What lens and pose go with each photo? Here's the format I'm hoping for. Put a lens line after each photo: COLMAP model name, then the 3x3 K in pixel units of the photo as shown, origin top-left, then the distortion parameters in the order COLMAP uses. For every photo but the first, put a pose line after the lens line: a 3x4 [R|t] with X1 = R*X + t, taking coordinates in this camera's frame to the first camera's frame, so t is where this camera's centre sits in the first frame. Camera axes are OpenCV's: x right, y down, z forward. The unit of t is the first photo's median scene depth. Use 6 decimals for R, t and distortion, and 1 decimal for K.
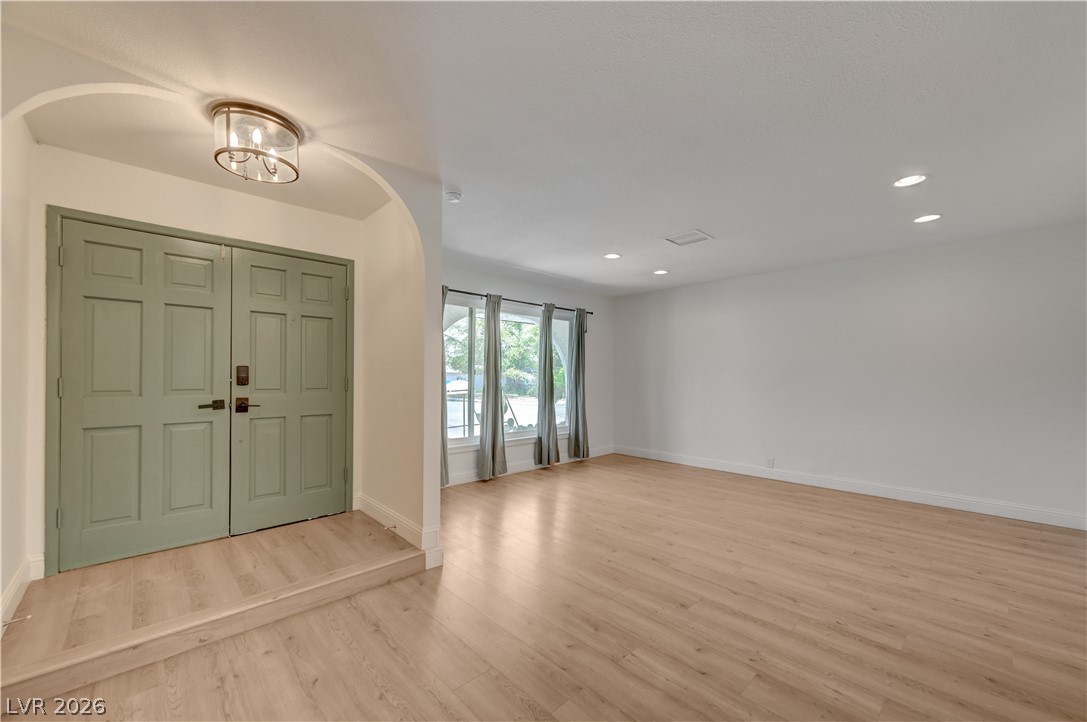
lens RADIAL K [[426.5, 0, 551.8], [0, 426.5, 373.2], [0, 0, 1]] dist [-0.000482, 0.000168]
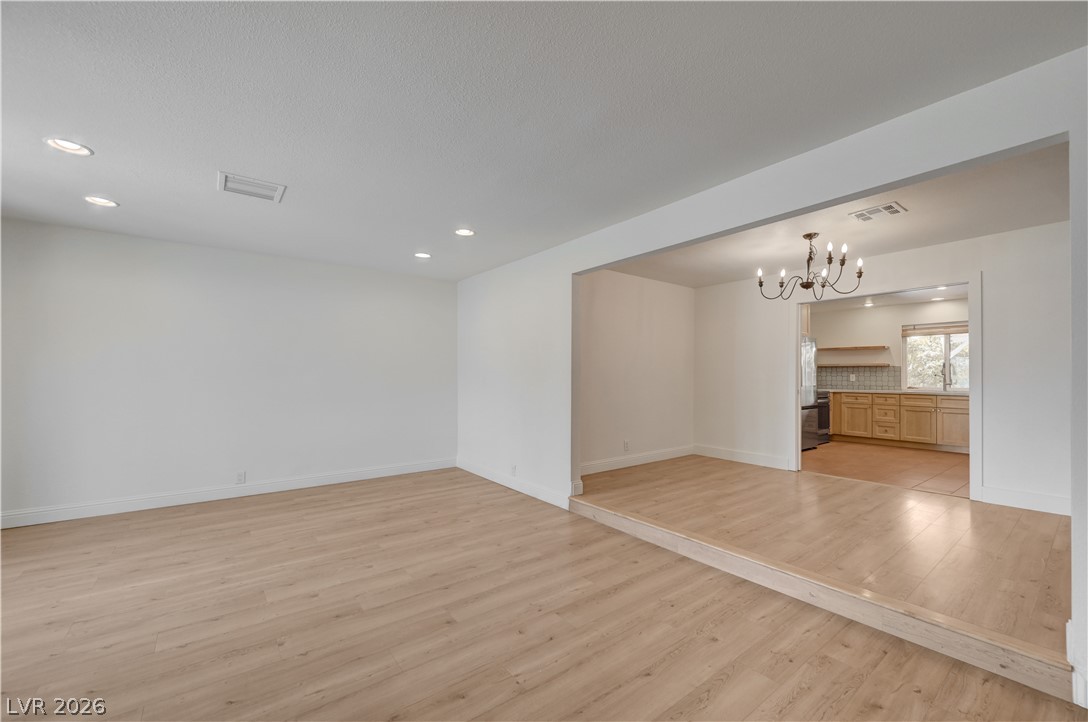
lens RADIAL K [[434.8, 0, 546.0], [0, 434.8, 371.4], [0, 0, 1]] dist [-0.003141, -0.000363]
pose [[0.112442, 0.006912, 0.993634, -0.416614], [-0.009117, 0.999941, -0.005925, -0.000724], [-0.993616, -0.008393, 0.112498, 0.462552]]
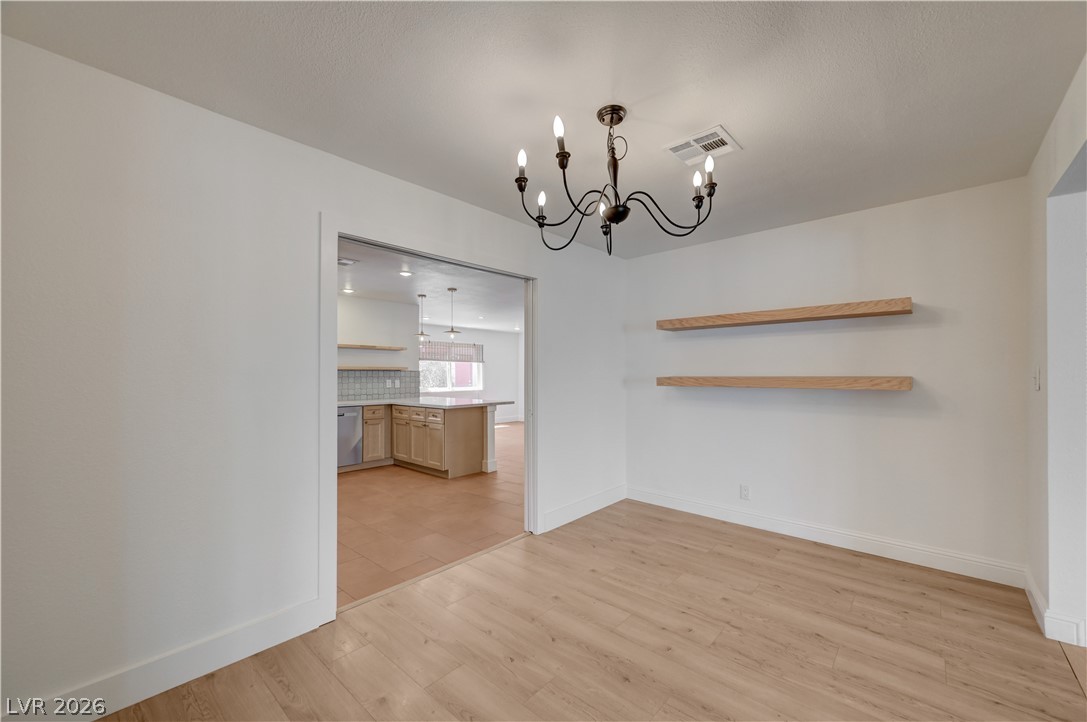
lens RADIAL K [[426.5, 0, 551.8], [0, 426.5, 373.2], [0, 0, 1]] dist [-0.000482, 0.000168]
pose [[-0.996235, -0.001682, -0.086677, 0.894181], [-0.001070, 0.999974, -0.007107, -0.036364], [0.086687, -0.006987, -0.996211, 0.430710]]
